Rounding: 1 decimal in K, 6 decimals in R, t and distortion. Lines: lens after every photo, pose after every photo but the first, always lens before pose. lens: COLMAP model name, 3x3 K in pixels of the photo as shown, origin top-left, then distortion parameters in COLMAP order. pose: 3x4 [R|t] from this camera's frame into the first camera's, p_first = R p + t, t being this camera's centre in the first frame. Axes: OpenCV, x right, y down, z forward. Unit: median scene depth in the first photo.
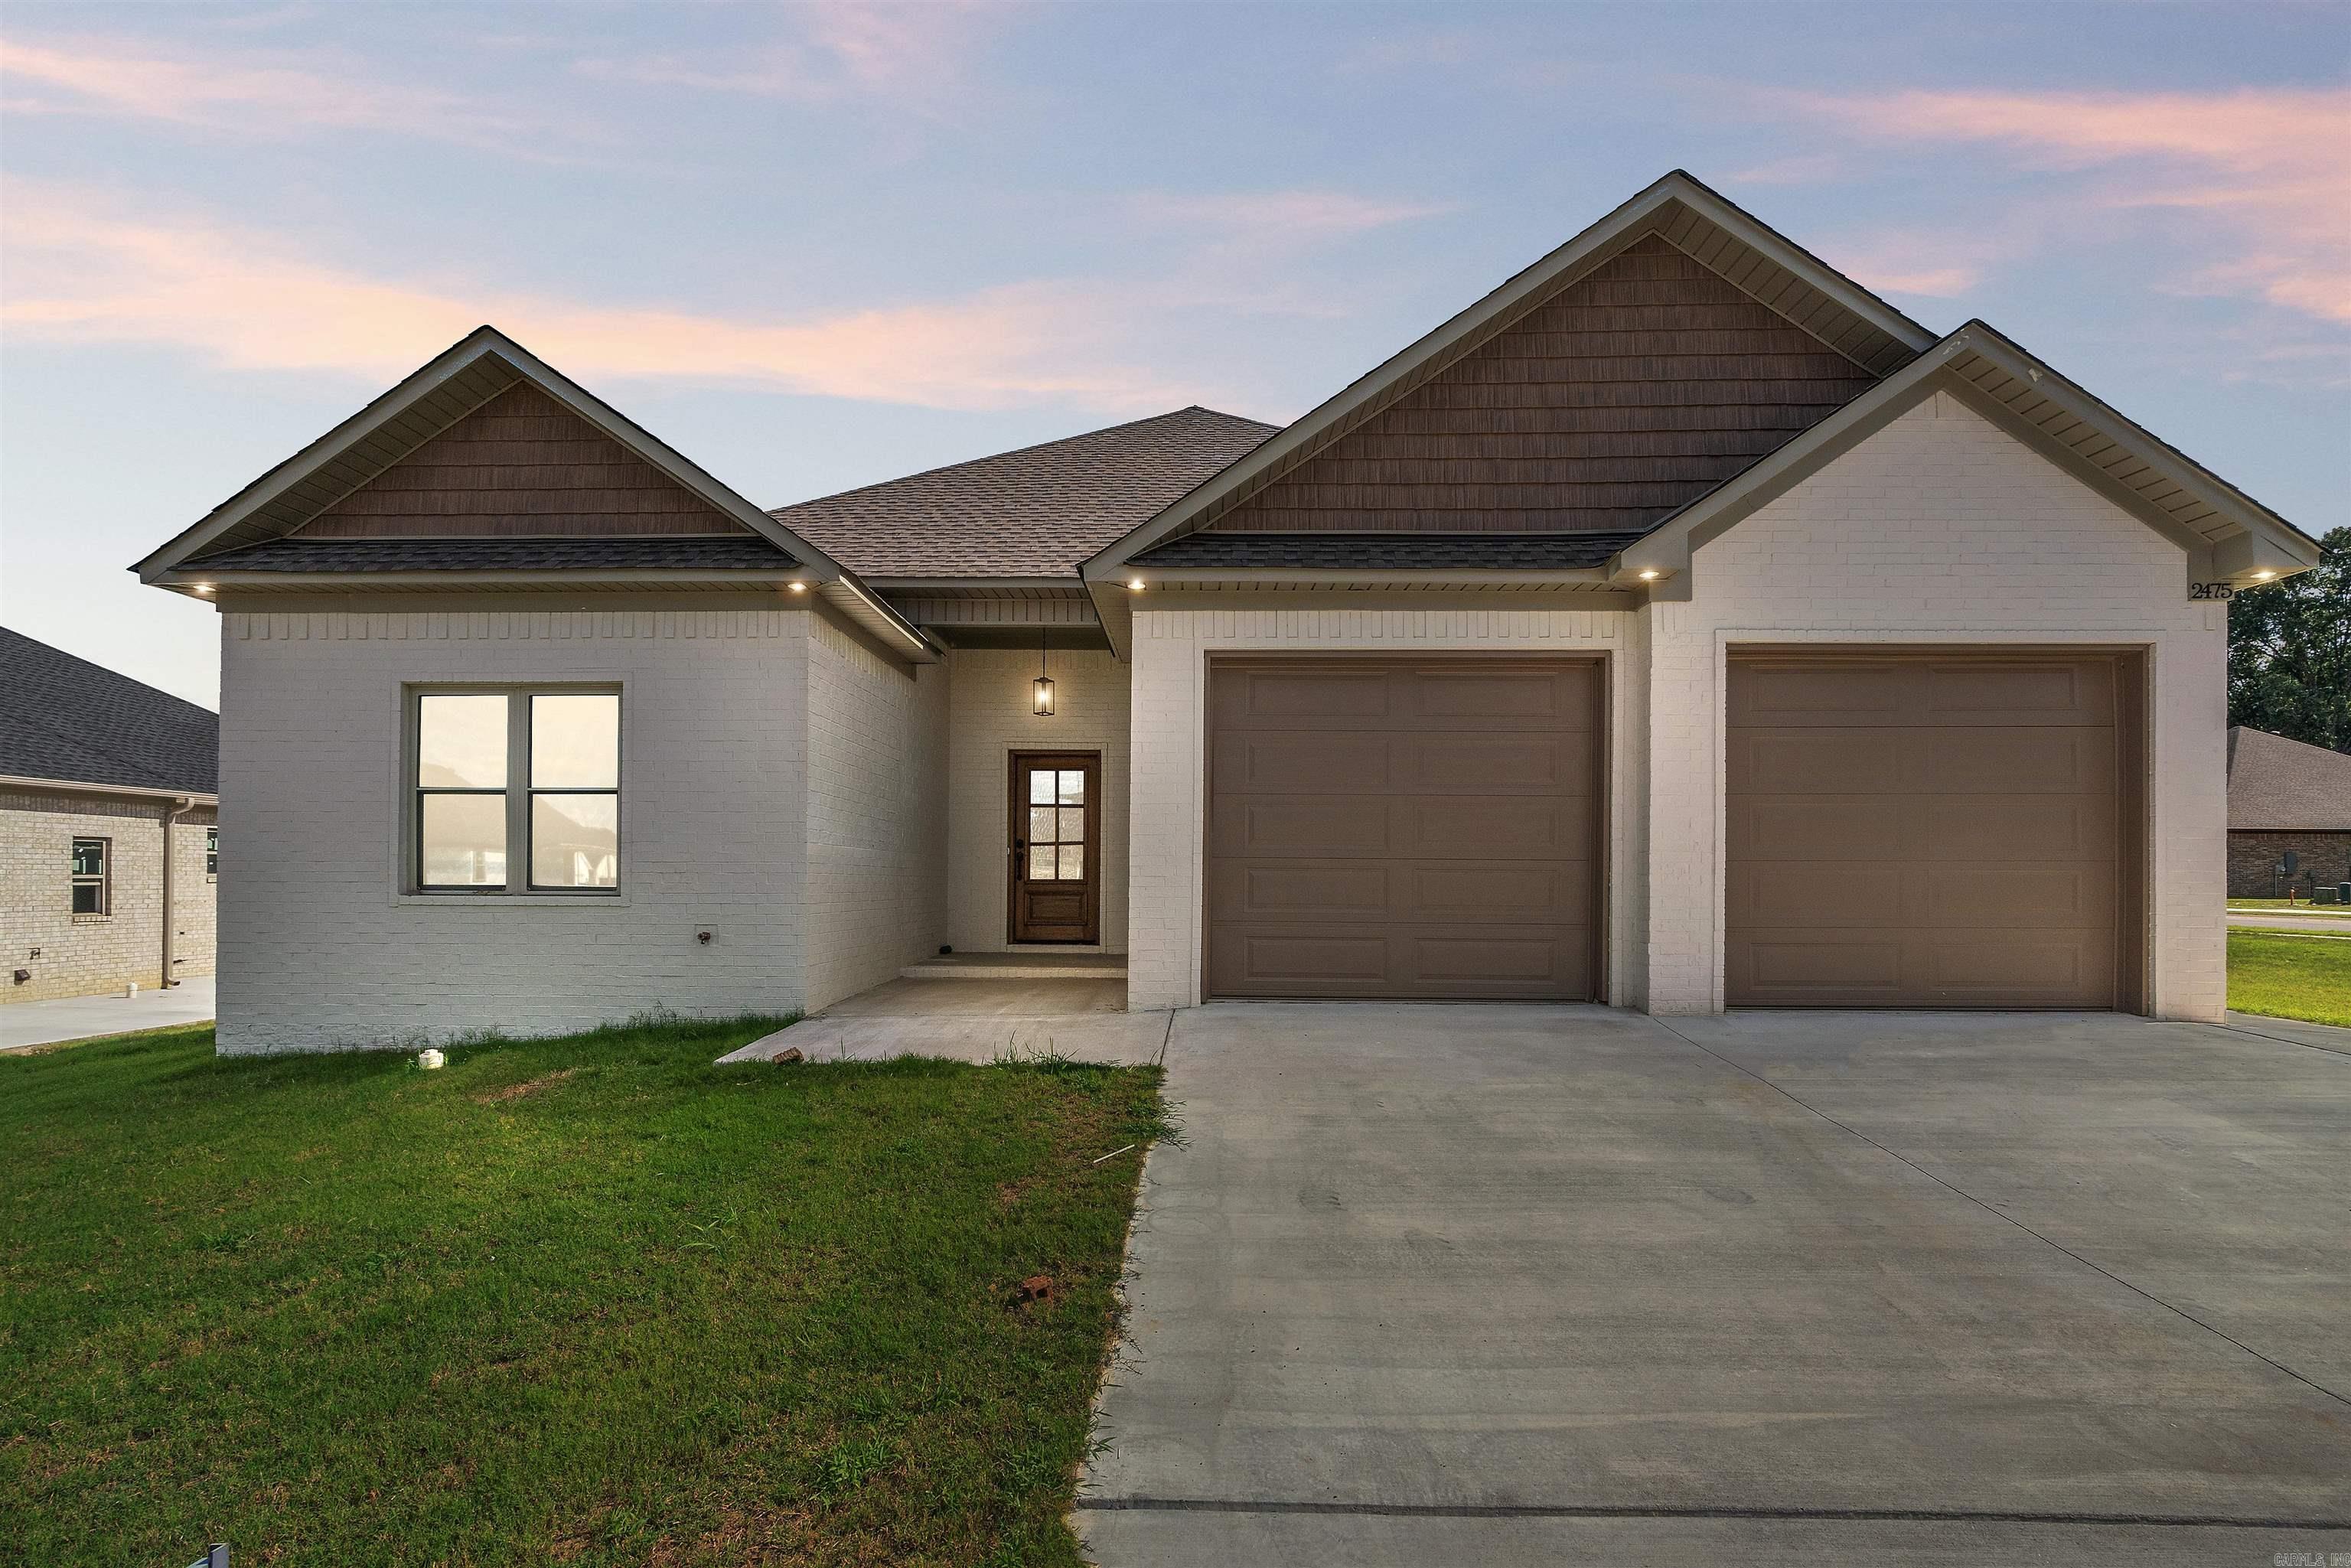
lens RADIAL K [[1084.1, 0, 1162.3], [0, 1084.1, 871.8], [0, 0, 1]] dist [-0.011292, 0.003534]
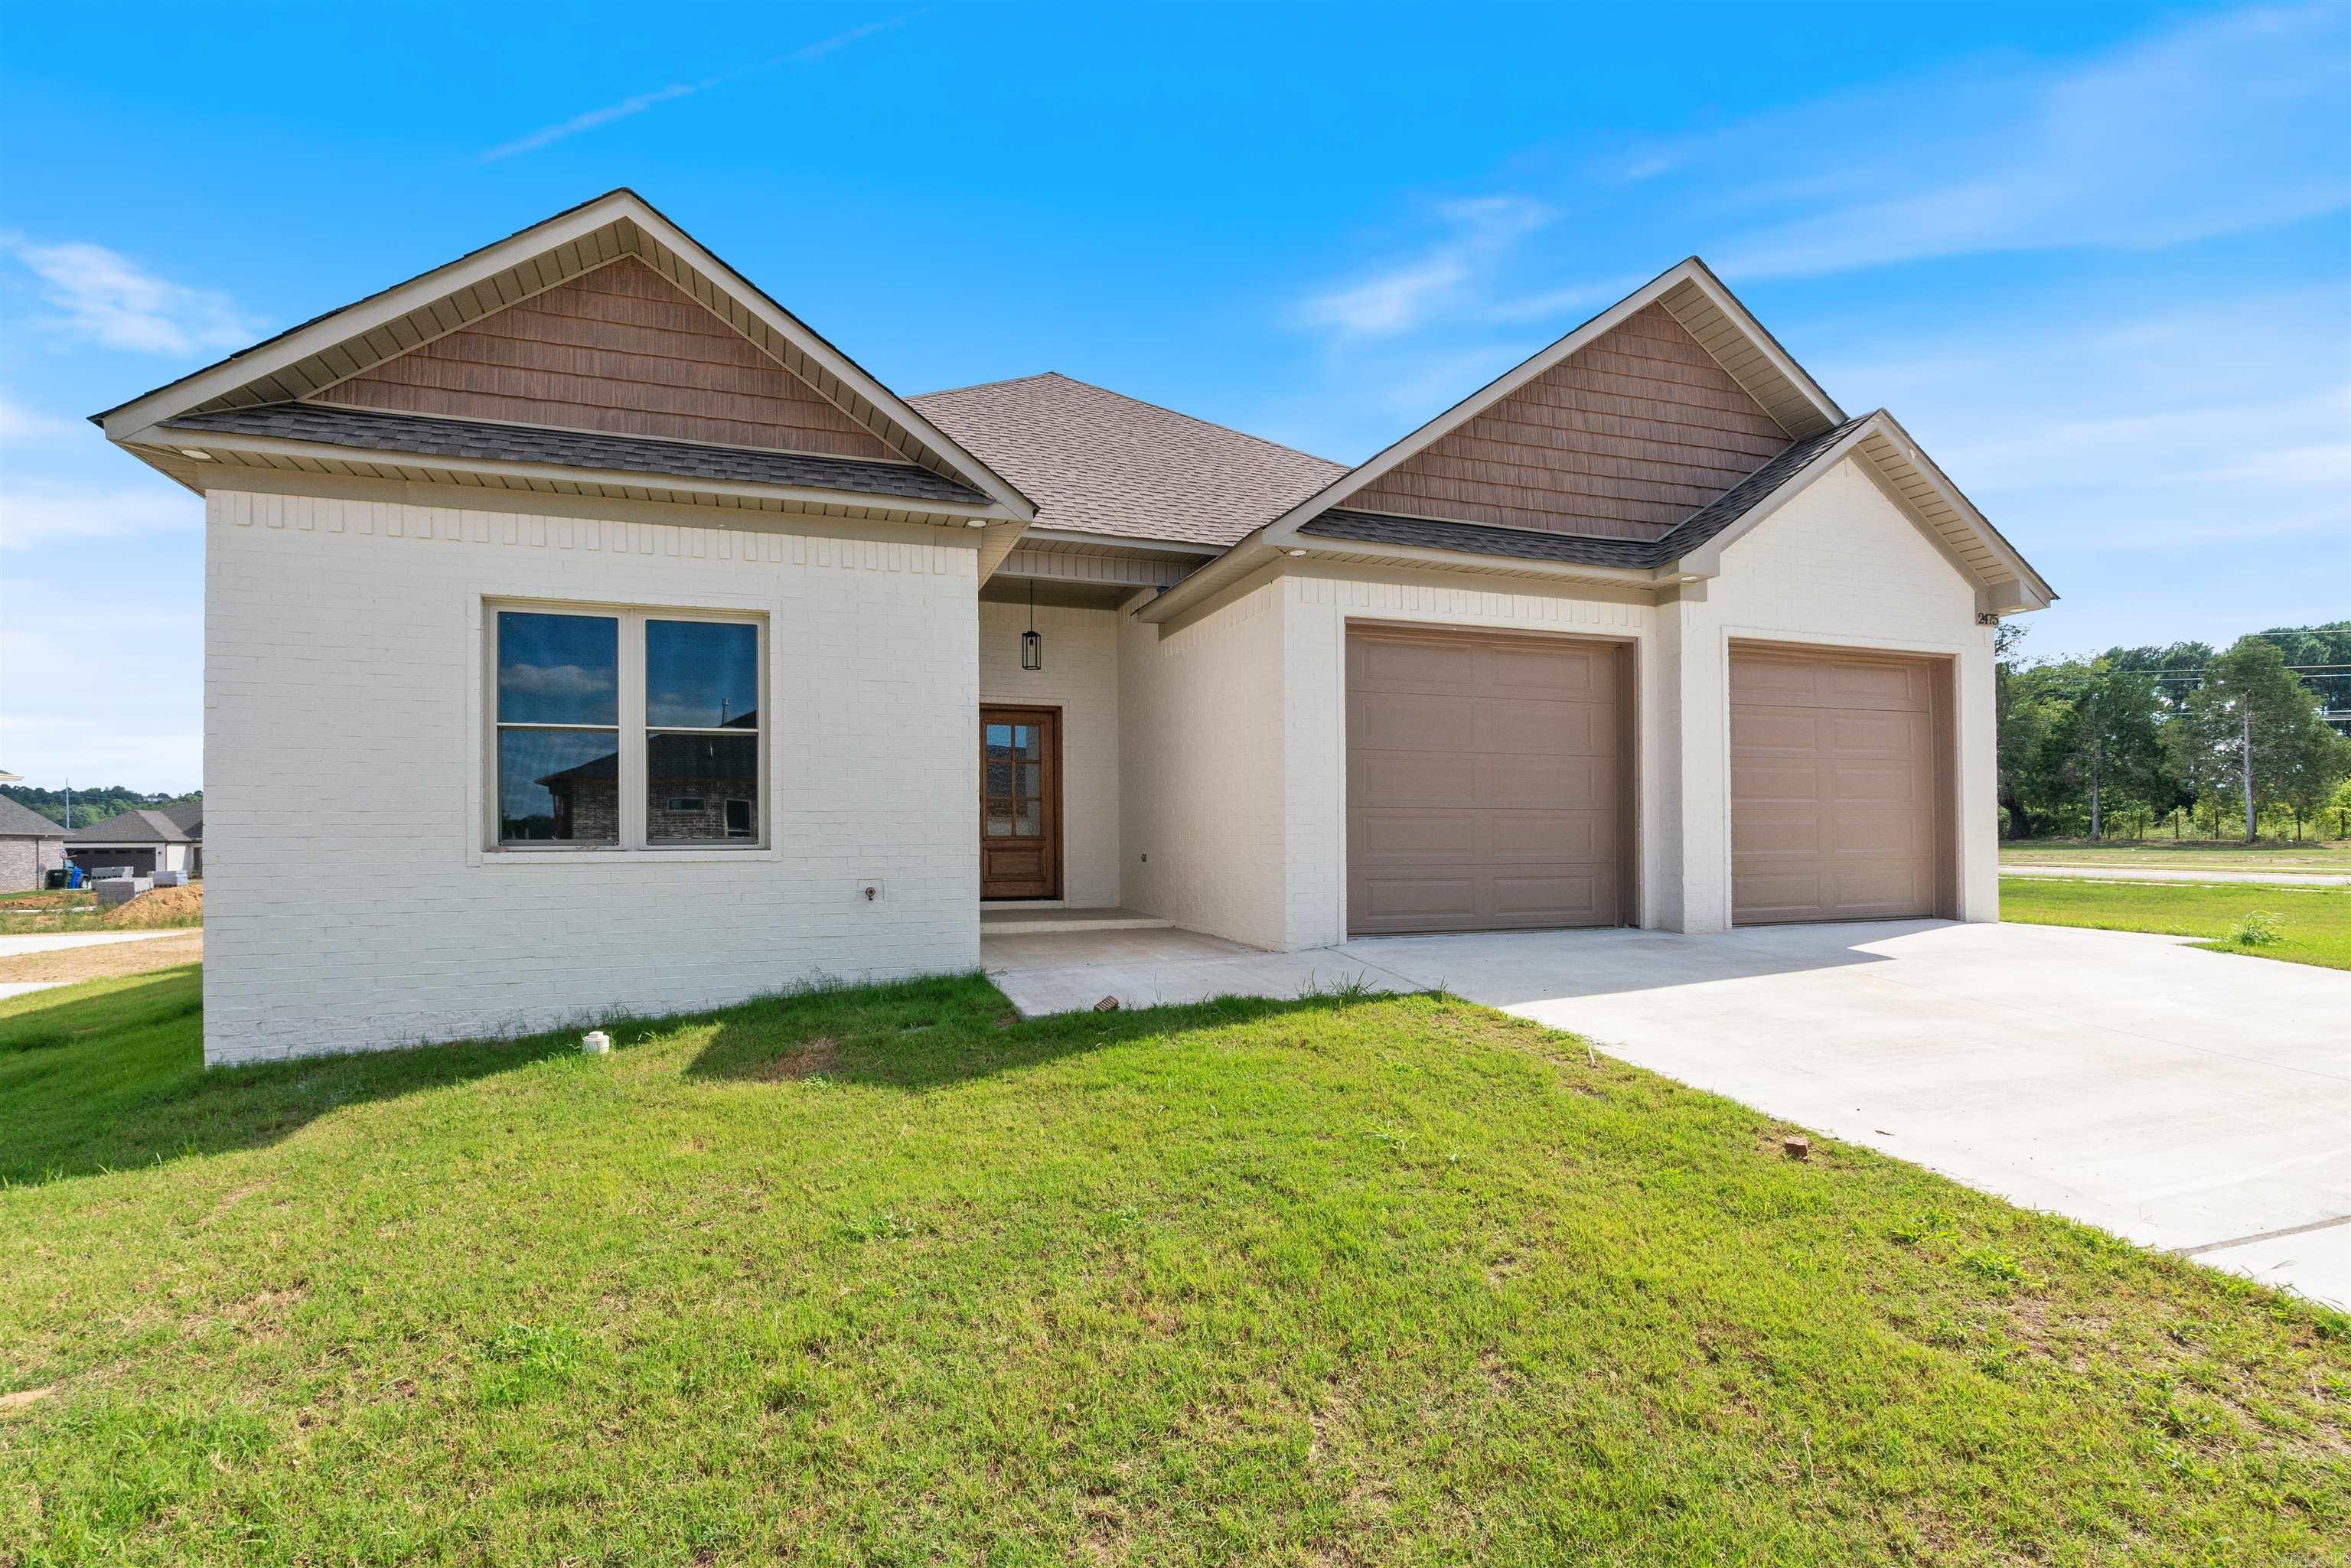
lens RADIAL K [[1084.1, 0, 1131.5], [0, 1084.1, 835.1], [0, 0, 1]] dist [-0.011292, 0.003534]
pose [[0.938376, -0.008088, 0.345522, -0.535722], [0.008989, 0.999959, -0.001006, 0.014093], [-0.345499, 0.004049, 0.938410, 0.052863]]
